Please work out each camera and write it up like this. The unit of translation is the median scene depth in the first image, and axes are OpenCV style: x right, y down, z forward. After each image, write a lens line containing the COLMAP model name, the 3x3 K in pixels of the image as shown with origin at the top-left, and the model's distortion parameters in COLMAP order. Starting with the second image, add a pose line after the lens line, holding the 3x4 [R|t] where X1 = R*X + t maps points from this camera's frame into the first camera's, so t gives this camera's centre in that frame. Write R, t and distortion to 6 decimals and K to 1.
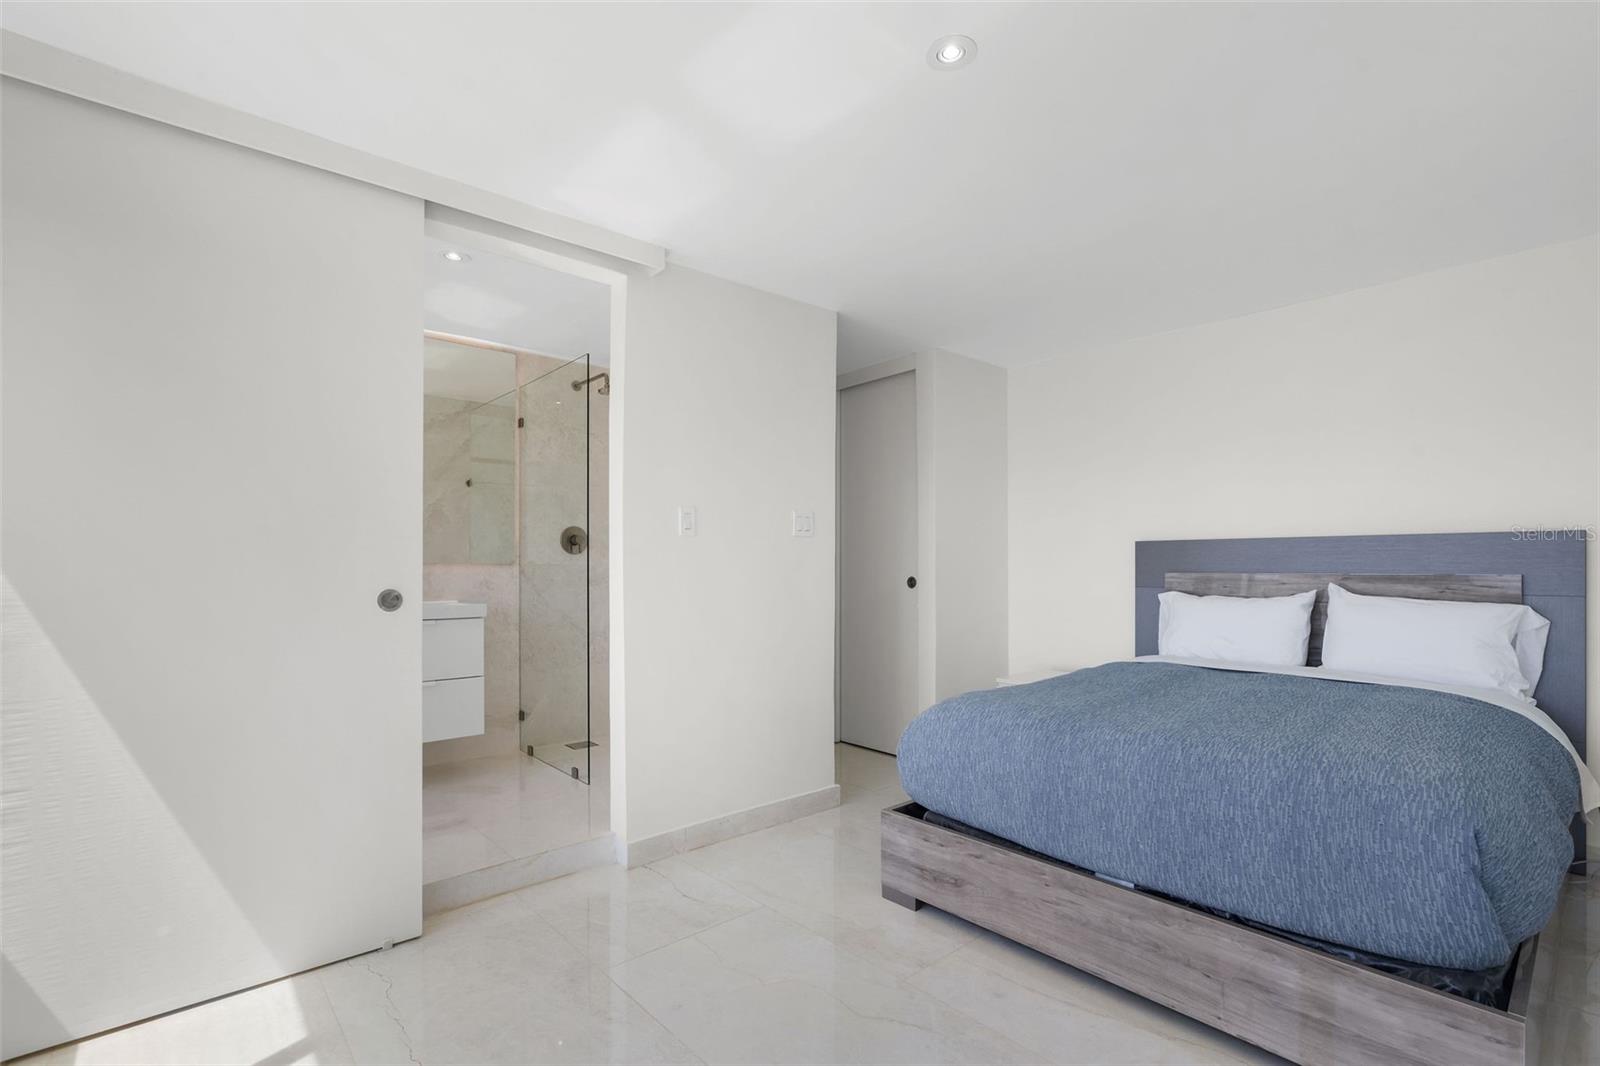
lens RADIAL K [[726.5, 0, 802.4], [0, 726.5, 566.1], [0, 0, 1]] dist [-0.000185, 0.000458]
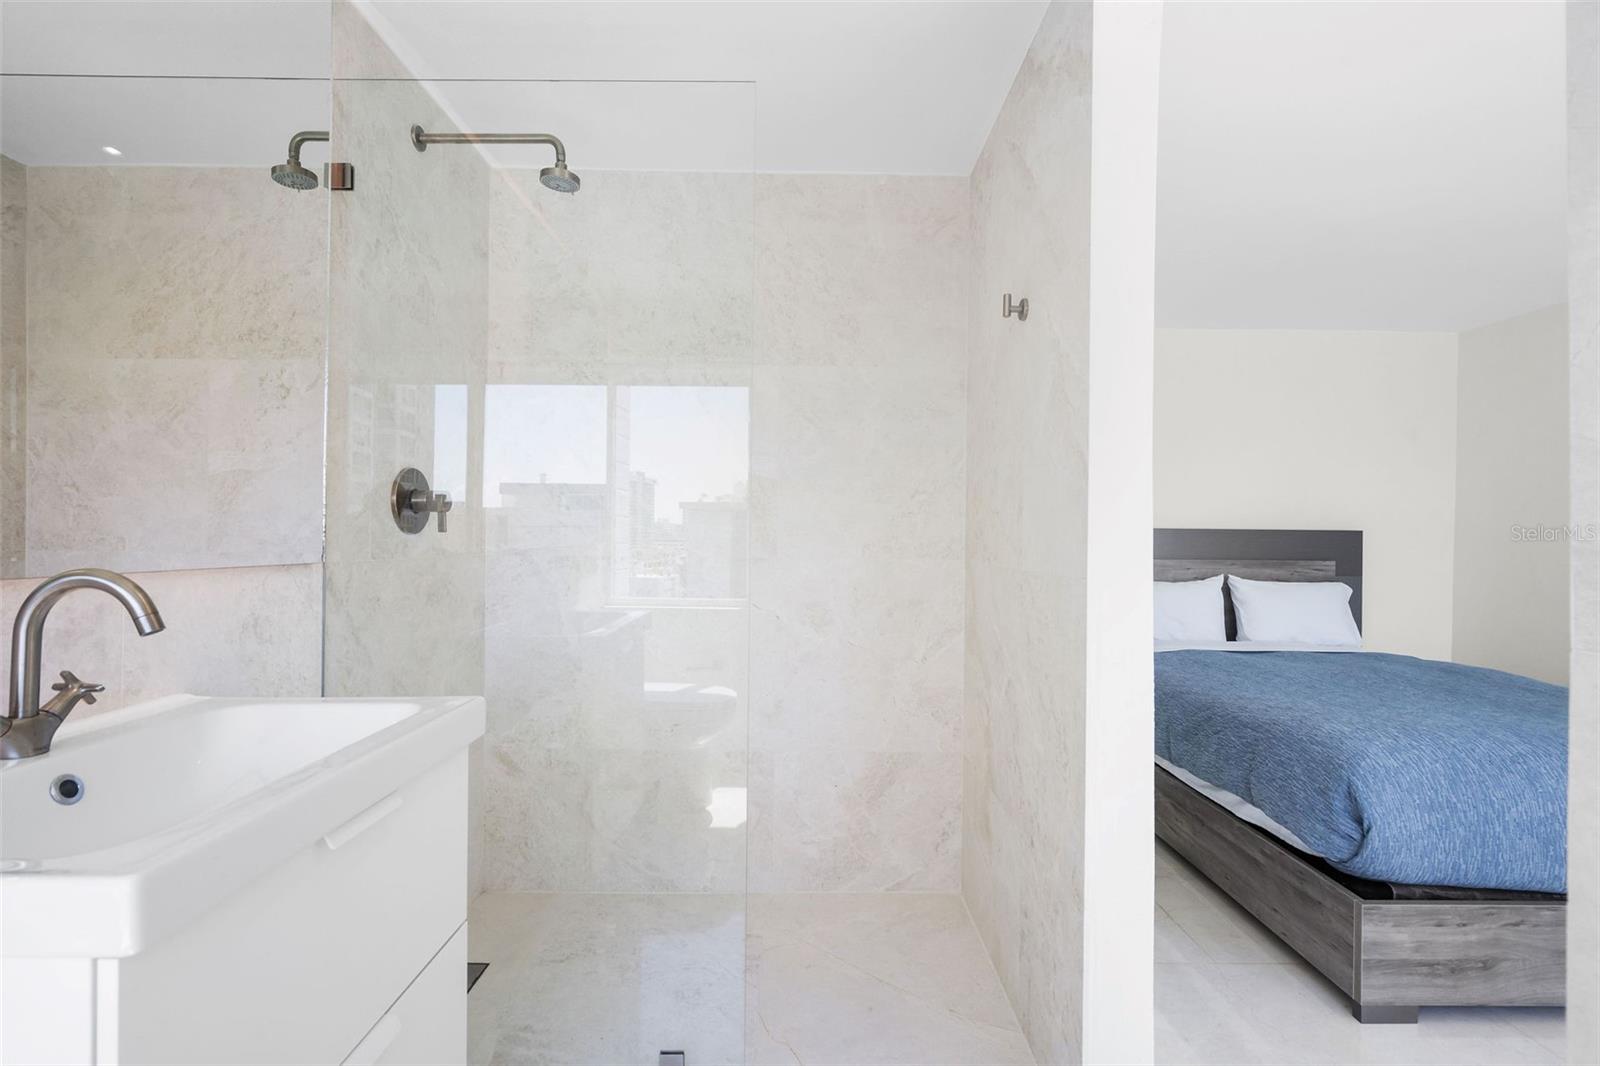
lens RADIAL K [[738.6, 0, 800.0], [0, 738.6, 533.0], [0, 0, 1]] dist [0.001285, 0.000194]
pose [[0.661888, 0.008617, 0.749553, -0.914256], [-0.010620, 0.999941, -0.002118, -0.034754], [-0.749527, -0.006558, 0.661941, 1.031222]]
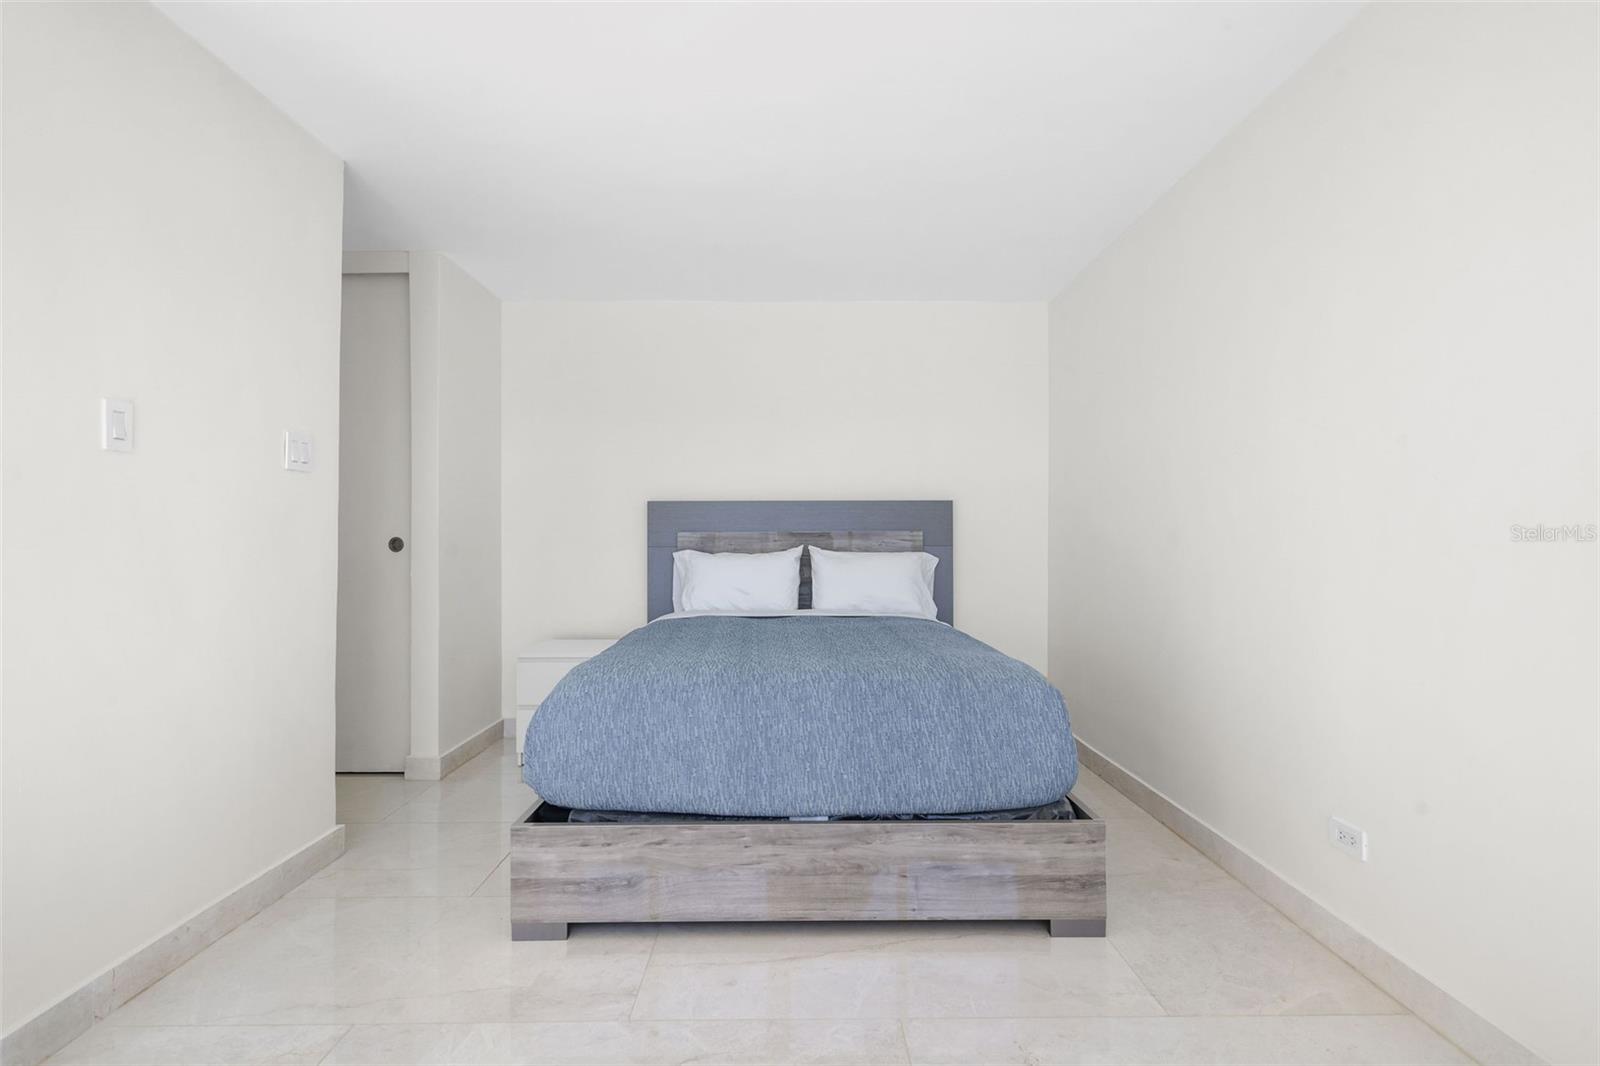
lens RADIAL K [[750.9, 0, 795.5], [0, 750.9, 534.9], [0, 0, 1]] dist [0.001908, 0.001036]
pose [[0.663241, 0.005561, 0.748386, -0.316912], [0.002963, 0.999945, -0.010056, 0.040600], [-0.748400, 0.008887, 0.663188, 0.272973]]
